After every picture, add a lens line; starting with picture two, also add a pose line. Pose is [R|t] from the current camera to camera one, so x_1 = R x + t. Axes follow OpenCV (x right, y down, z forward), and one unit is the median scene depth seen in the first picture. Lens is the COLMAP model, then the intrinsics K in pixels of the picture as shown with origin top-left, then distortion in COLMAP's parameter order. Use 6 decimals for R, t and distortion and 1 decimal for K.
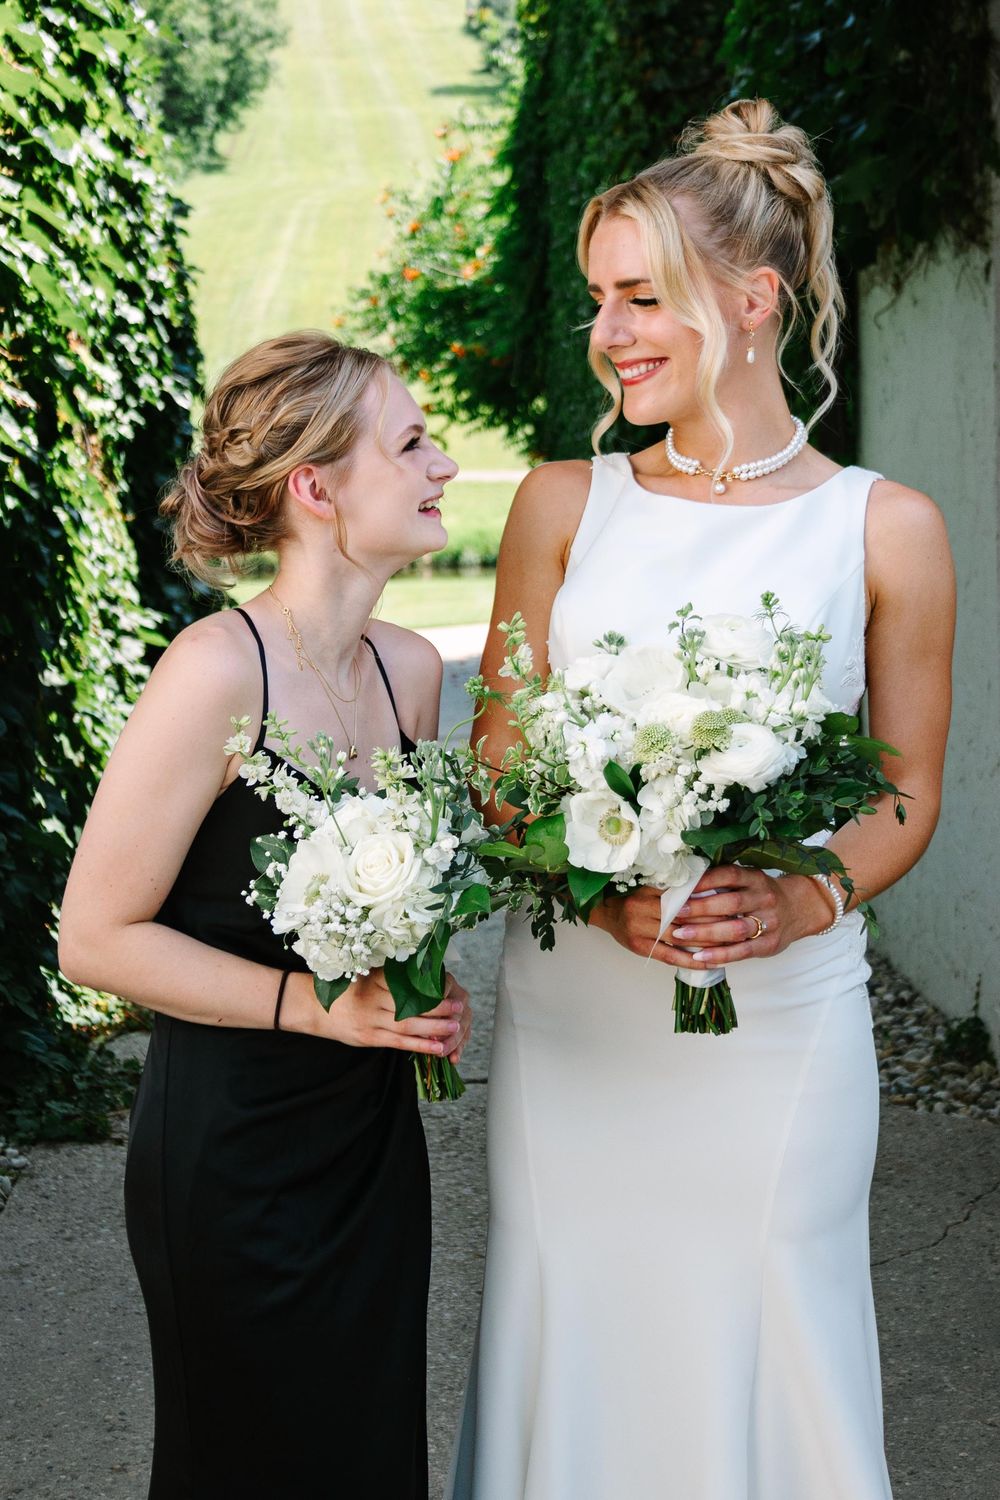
lens RADIAL K [[2537.6, 0, 416.9], [0, 2537.6, 630.3], [0, 0, 1]] dist [0.081523, 0.000000]
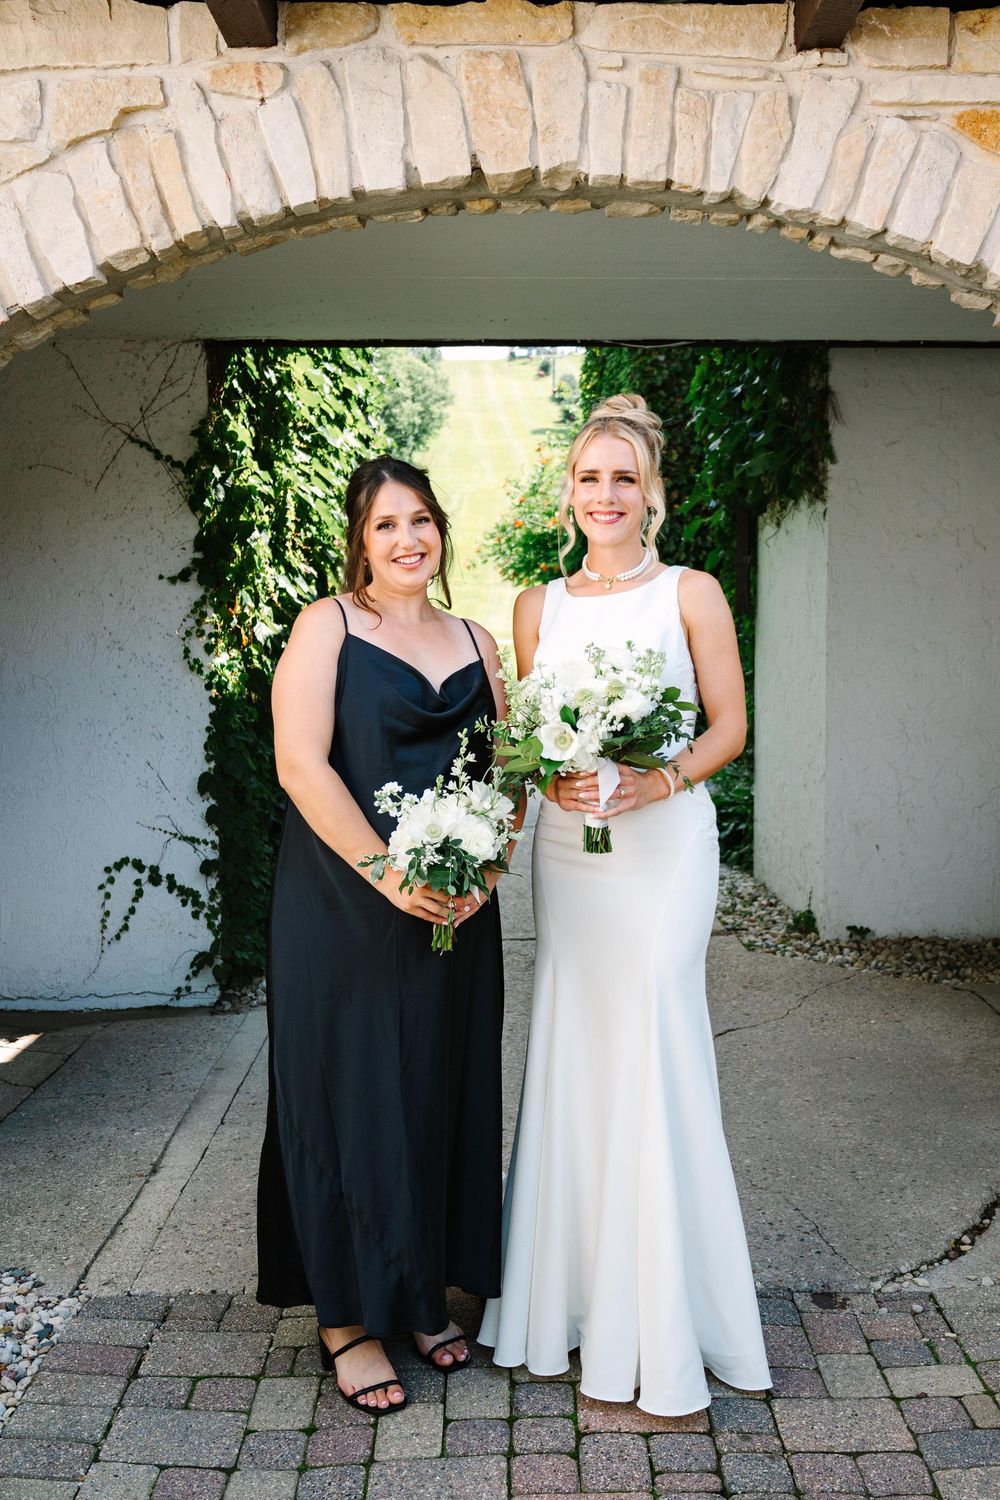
lens RADIAL K [[1399.2, 0, 549.0], [0, 1399.2, 753.8], [0, 0, 1]] dist [0.072968, 0.000000]
pose [[0.999511, 0.021535, 0.022678, -0.000010], [-0.021835, 0.999676, 0.013058, 0.022822], [-0.022390, -0.013547, 0.999658, -0.031349]]
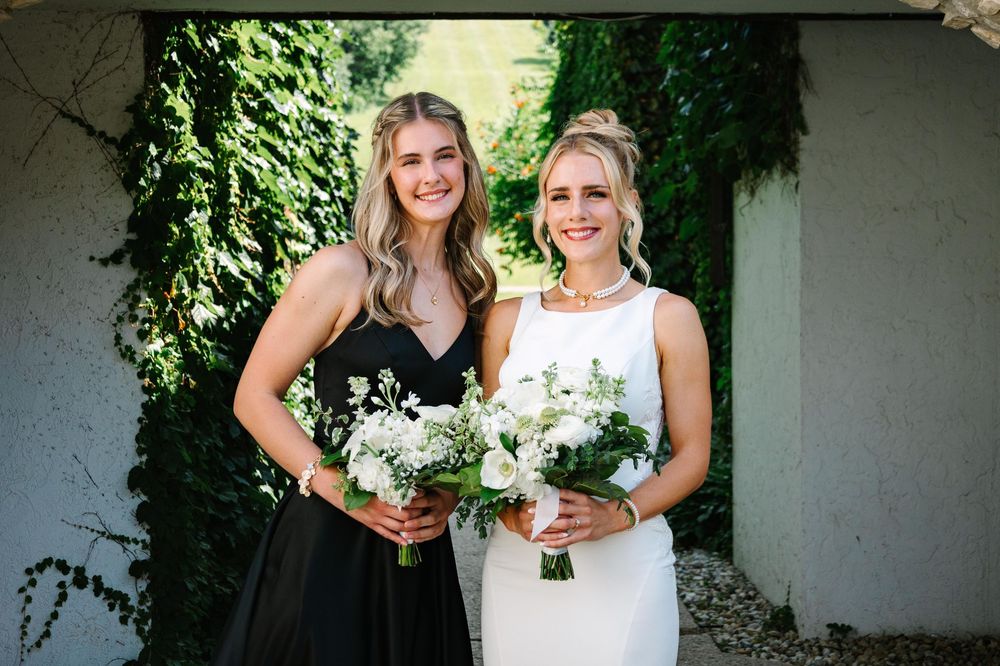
lens RADIAL K [[1532.6, 0, 563.1], [0, 1532.6, 322.3], [0, 0, 1]] dist [0.097032, 0.000000]
pose [[0.999067, 0.020591, 0.037954, 0.016452], [-0.019124, 0.999071, -0.038616, -0.000390], [-0.038714, 0.037855, 0.998533, -0.059820]]
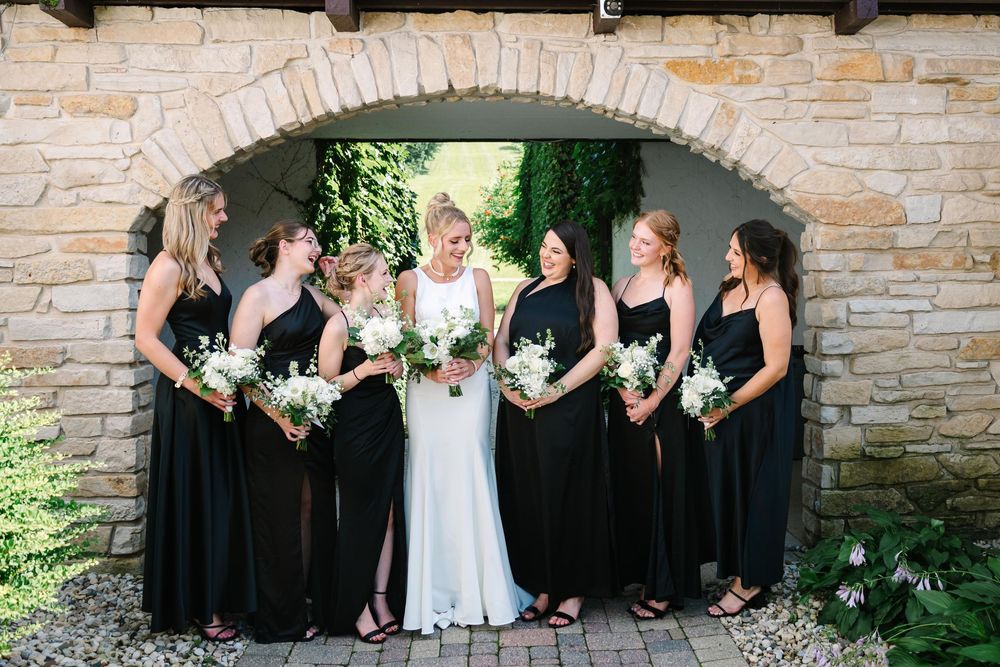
lens RADIAL K [[917.0, 0, 560.3], [0, 917.0, 327.0], [0, 0, 1]] dist [0.045701, 0.010502]
pose [[0.997480, 0.010673, 0.070136, 0.017685], [-0.009938, 0.999892, -0.010818, 0.018483], [-0.070244, 0.010094, 0.997479, -0.241848]]
